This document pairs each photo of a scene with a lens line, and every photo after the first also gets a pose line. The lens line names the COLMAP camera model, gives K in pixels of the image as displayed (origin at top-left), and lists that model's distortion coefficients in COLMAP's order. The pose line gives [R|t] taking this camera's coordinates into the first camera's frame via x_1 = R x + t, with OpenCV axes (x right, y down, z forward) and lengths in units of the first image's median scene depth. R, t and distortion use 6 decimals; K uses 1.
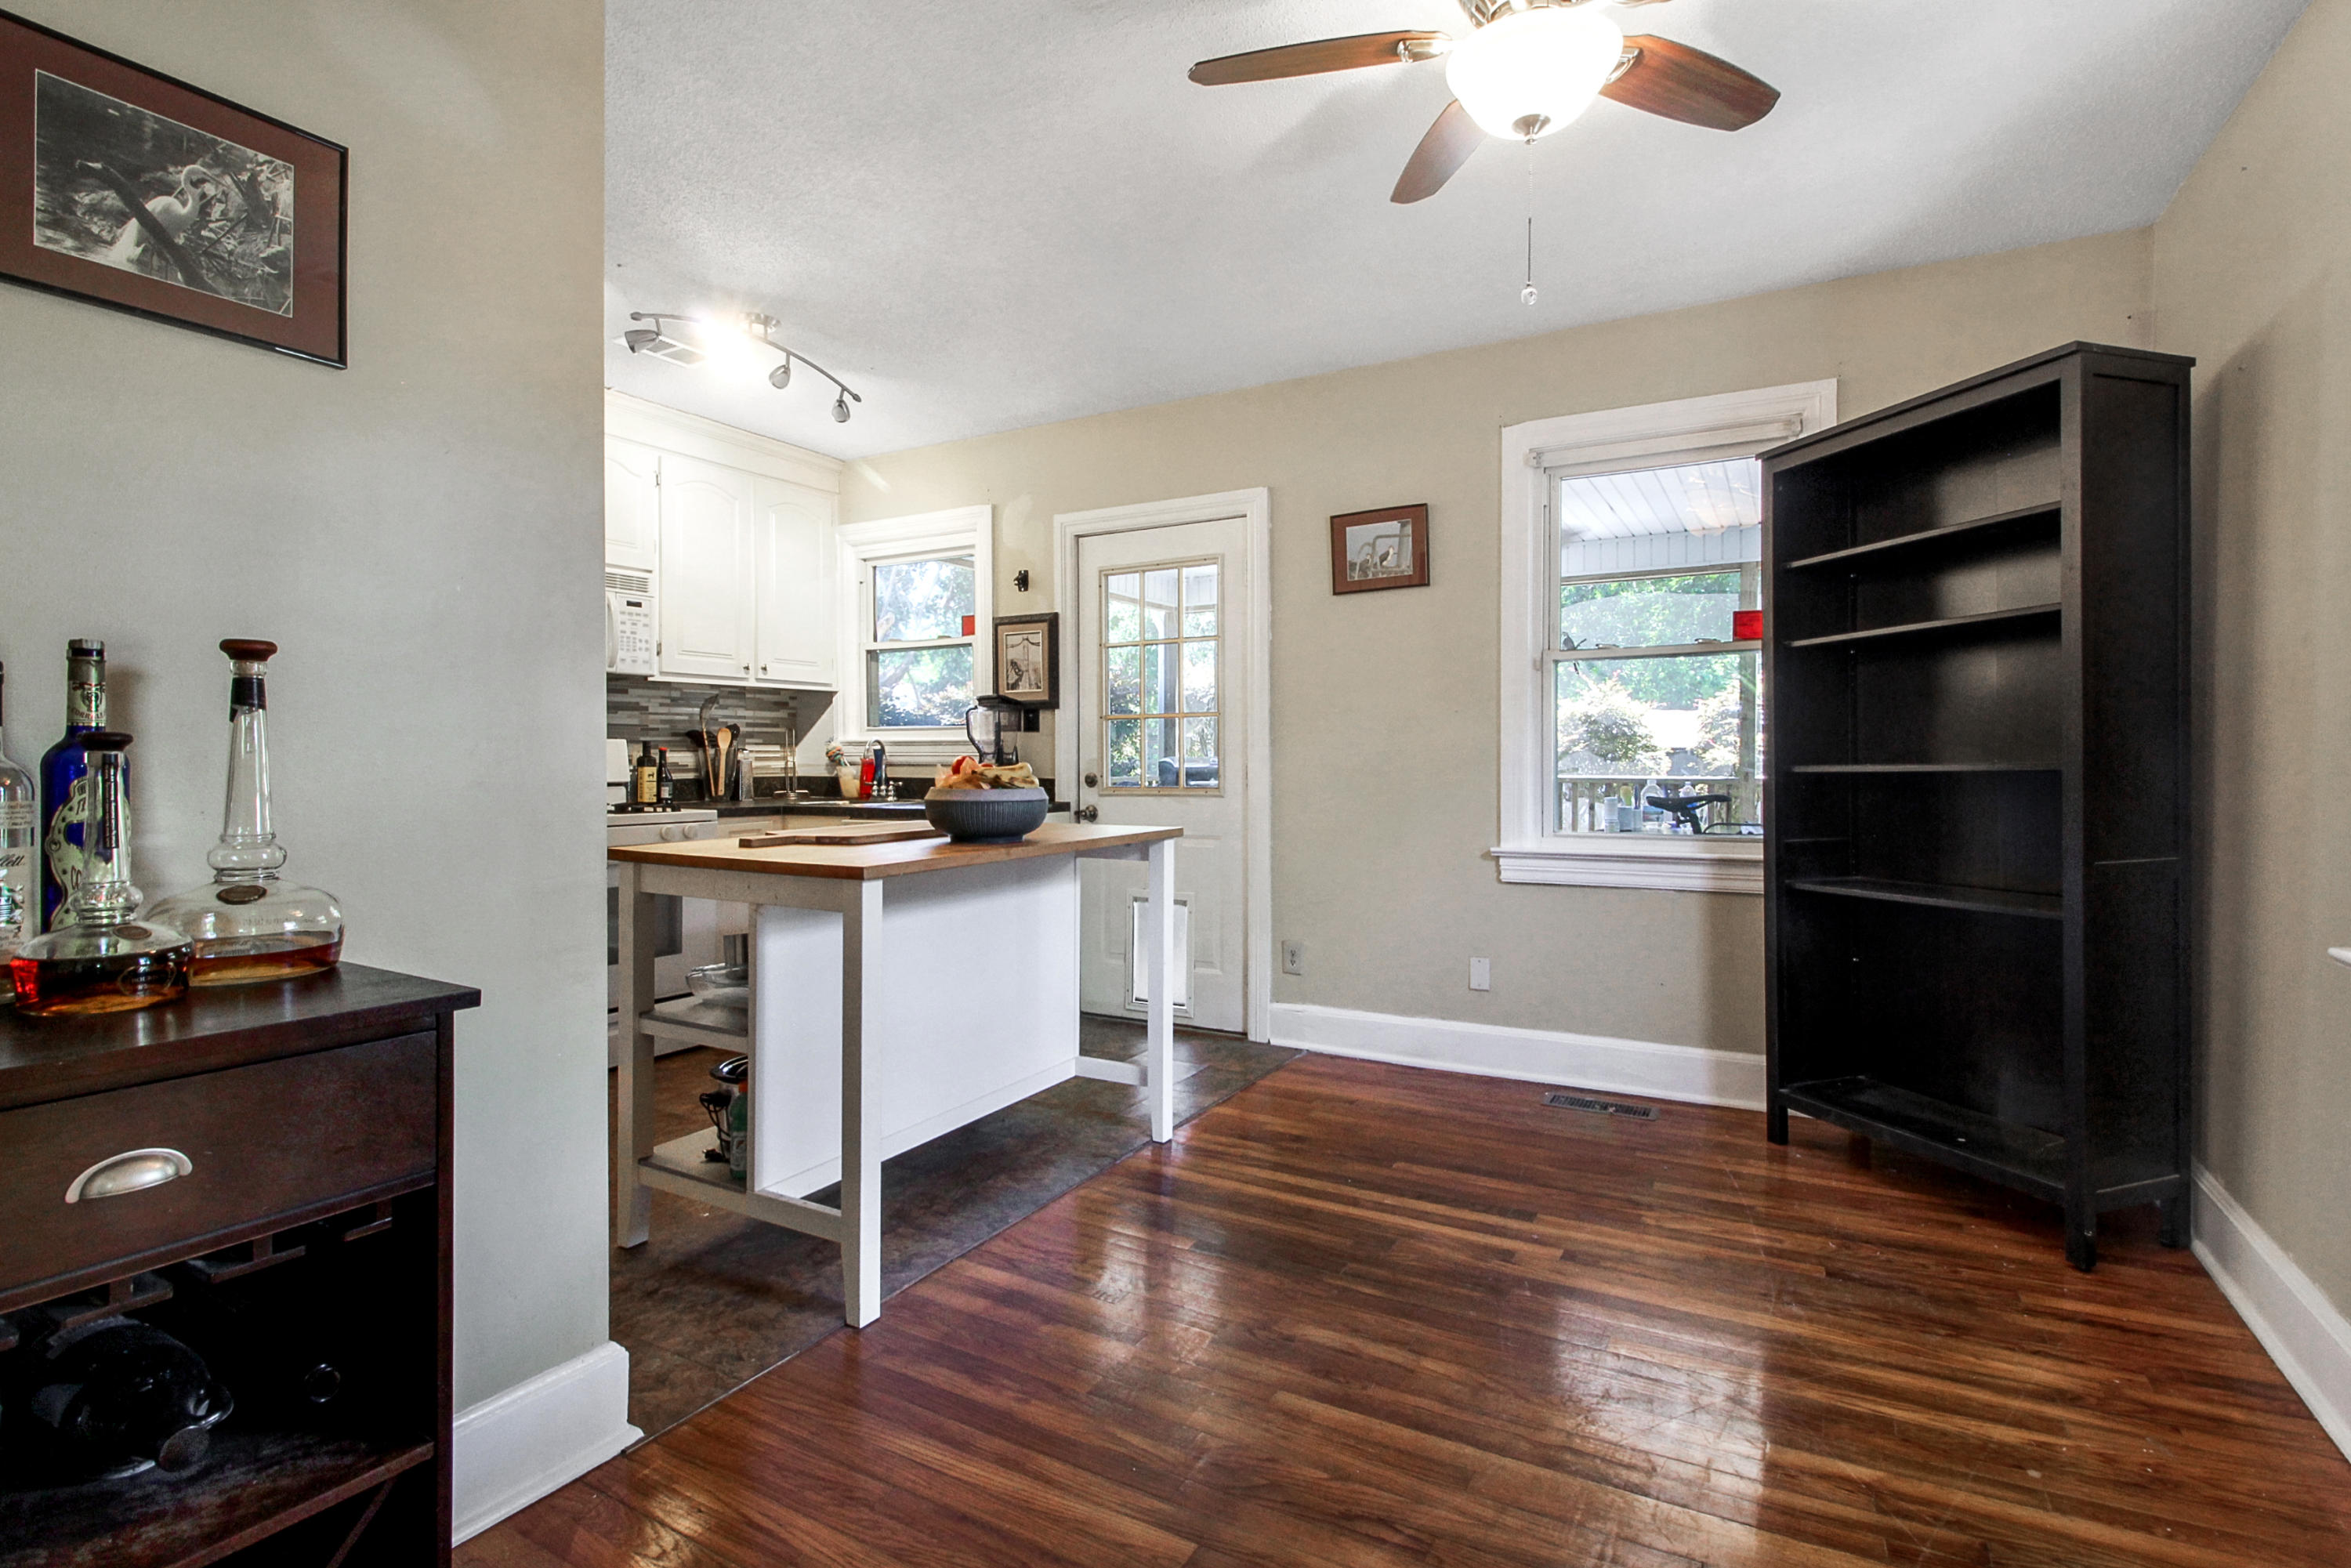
lens RADIAL K [[1113.7, 0, 1183.8], [0, 1113.7, 809.8], [0, 0, 1]] dist [-0.011845, -0.004618]
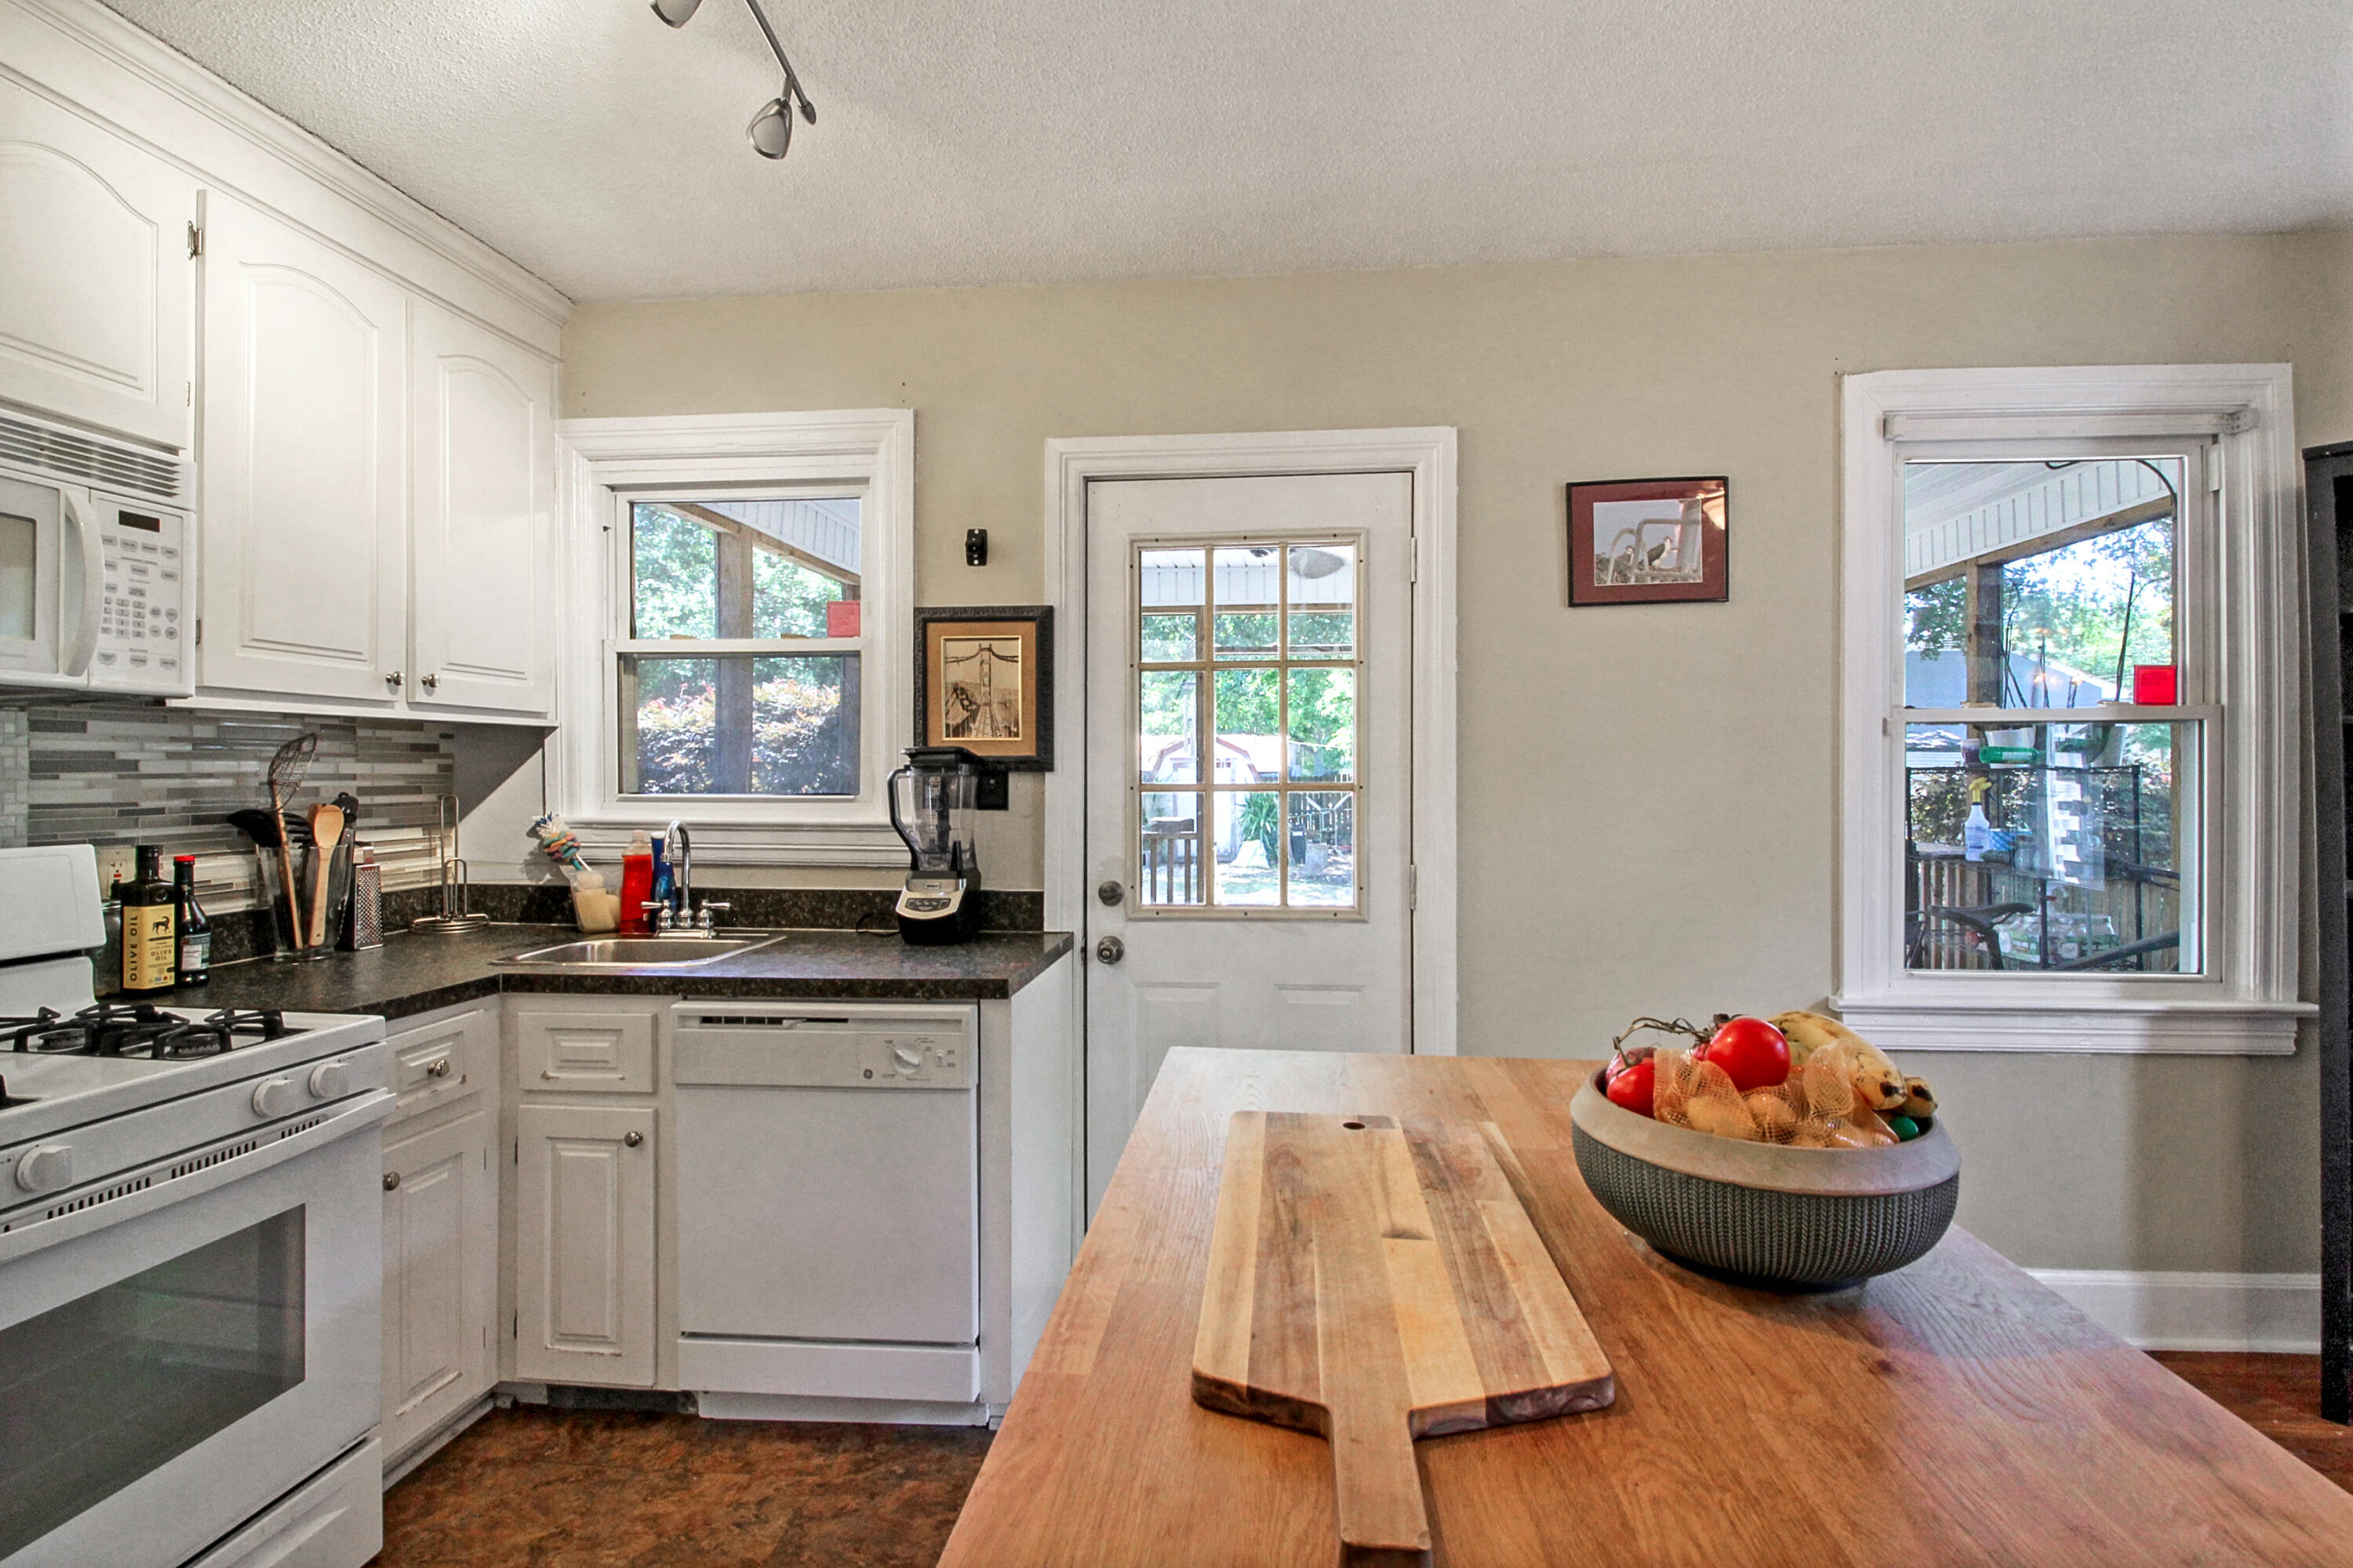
lens RADIAL K [[1114.8, 0, 1187.7], [0, 1114.8, 798.8], [0, 0, 1]] dist [-0.011845, -0.004618]
pose [[0.916836, -0.005370, 0.399227, -0.282804], [0.014918, 0.999672, -0.020813, -0.064515], [-0.398985, 0.025038, 0.916616, 0.446620]]
